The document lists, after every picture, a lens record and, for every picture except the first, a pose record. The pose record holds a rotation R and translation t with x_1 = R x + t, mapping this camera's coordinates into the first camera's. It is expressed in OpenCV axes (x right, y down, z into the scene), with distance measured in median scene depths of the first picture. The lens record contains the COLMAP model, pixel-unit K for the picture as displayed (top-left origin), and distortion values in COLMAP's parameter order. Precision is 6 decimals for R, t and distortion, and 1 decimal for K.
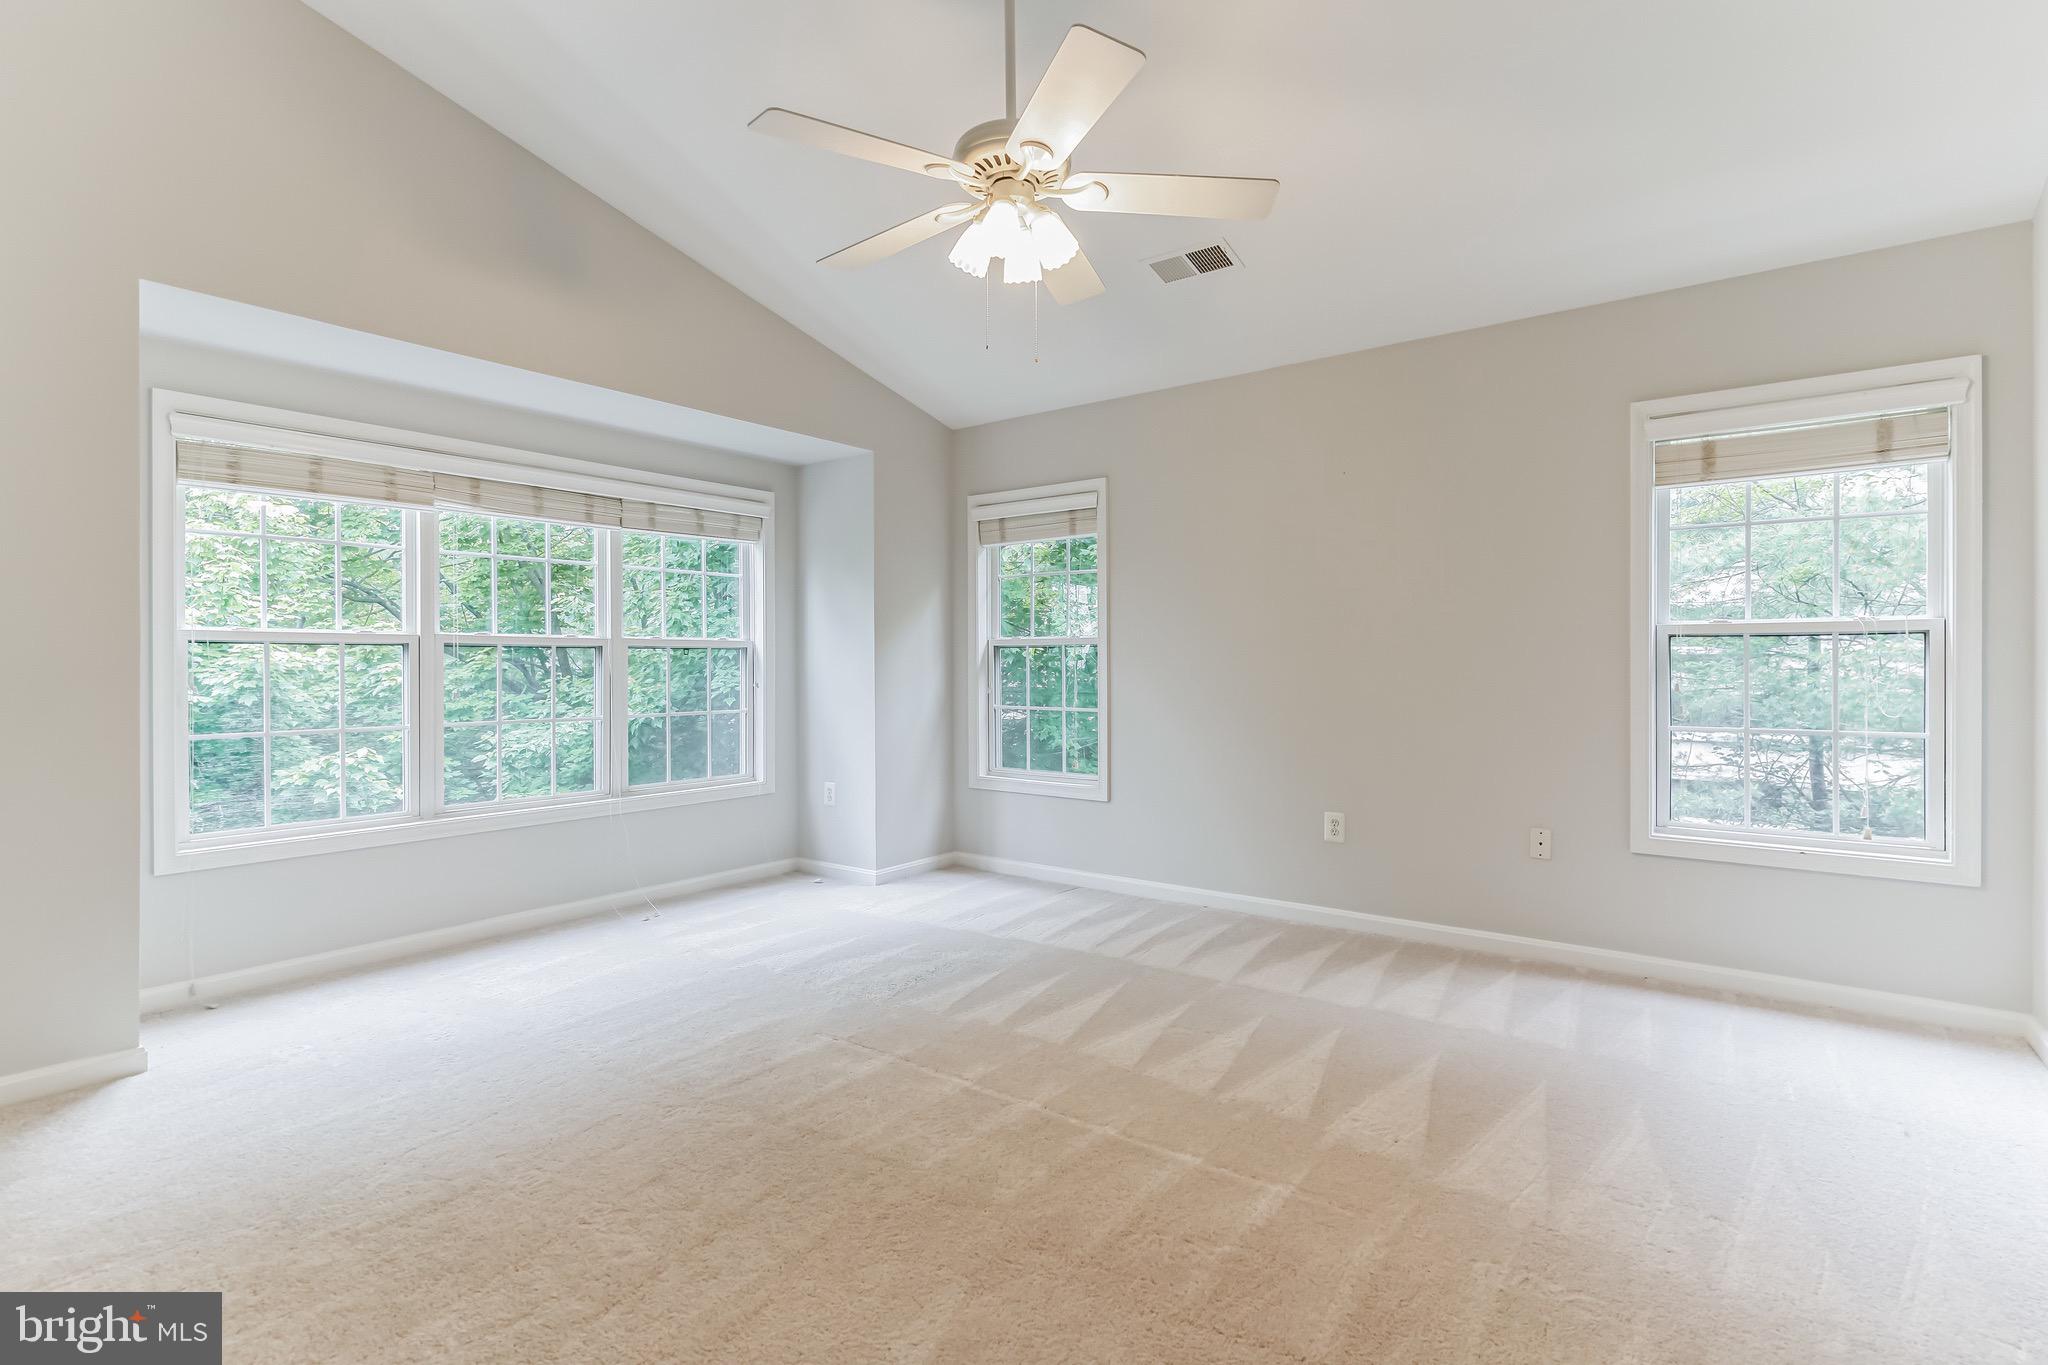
lens RADIAL K [[979.9, 0, 1025.4], [0, 979.9, 668.1], [0, 0, 1]] dist [0.003343, -0.001233]
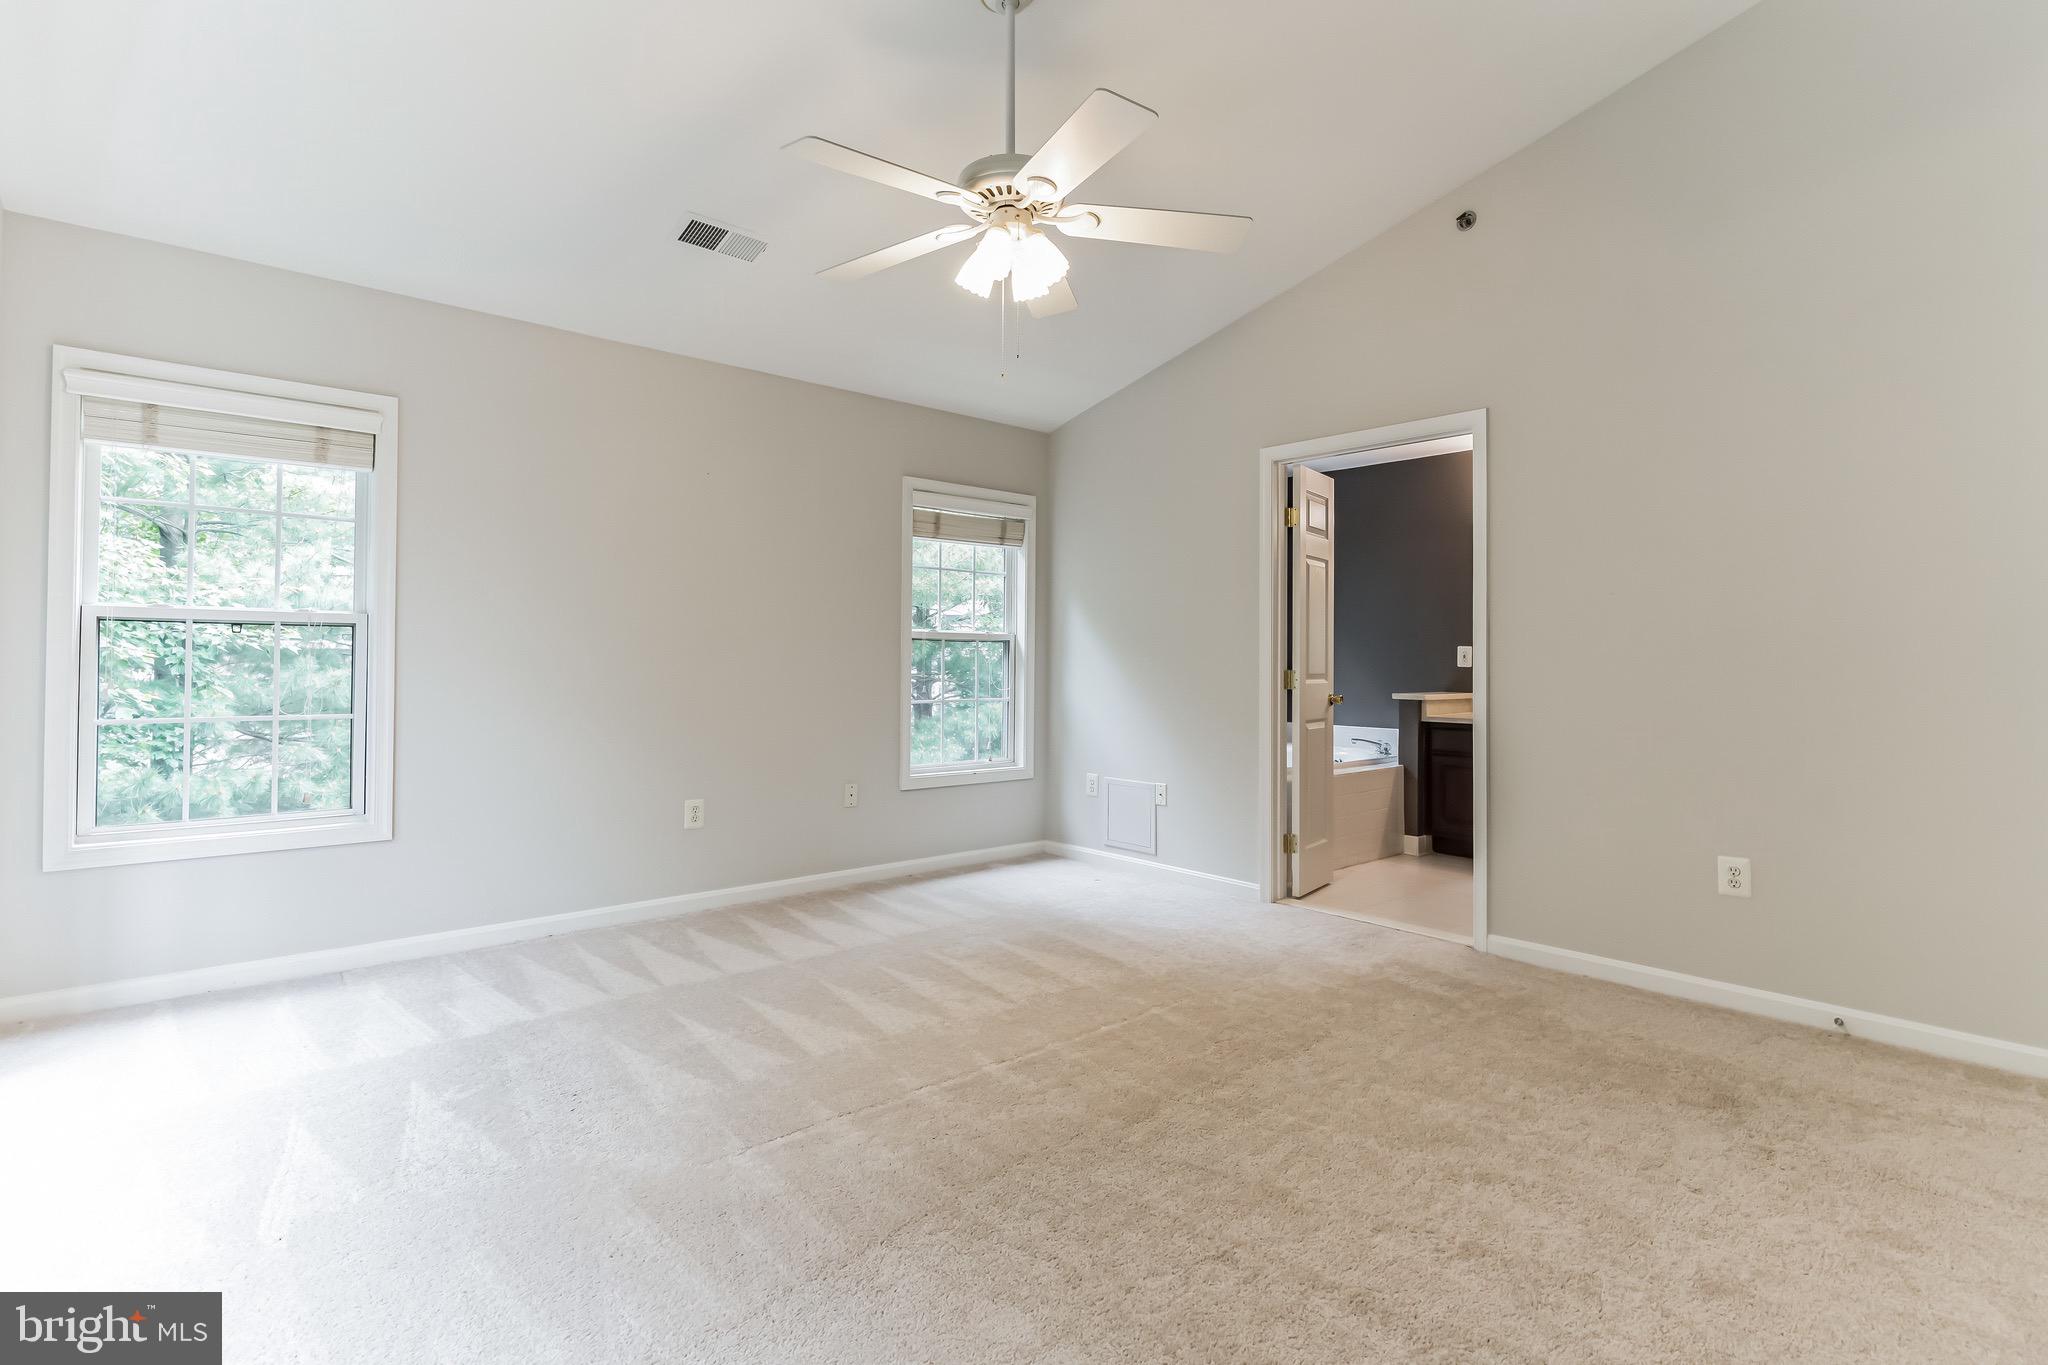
lens RADIAL K [[979.9, 0, 1025.4], [0, 979.9, 668.1], [0, 0, 1]] dist [0.003343, -0.001233]
pose [[0.203969, -0.005121, 0.978964, -0.704514], [-0.006801, 0.999955, 0.006647, -0.000806], [-0.978954, -0.008013, 0.203925, 0.505914]]
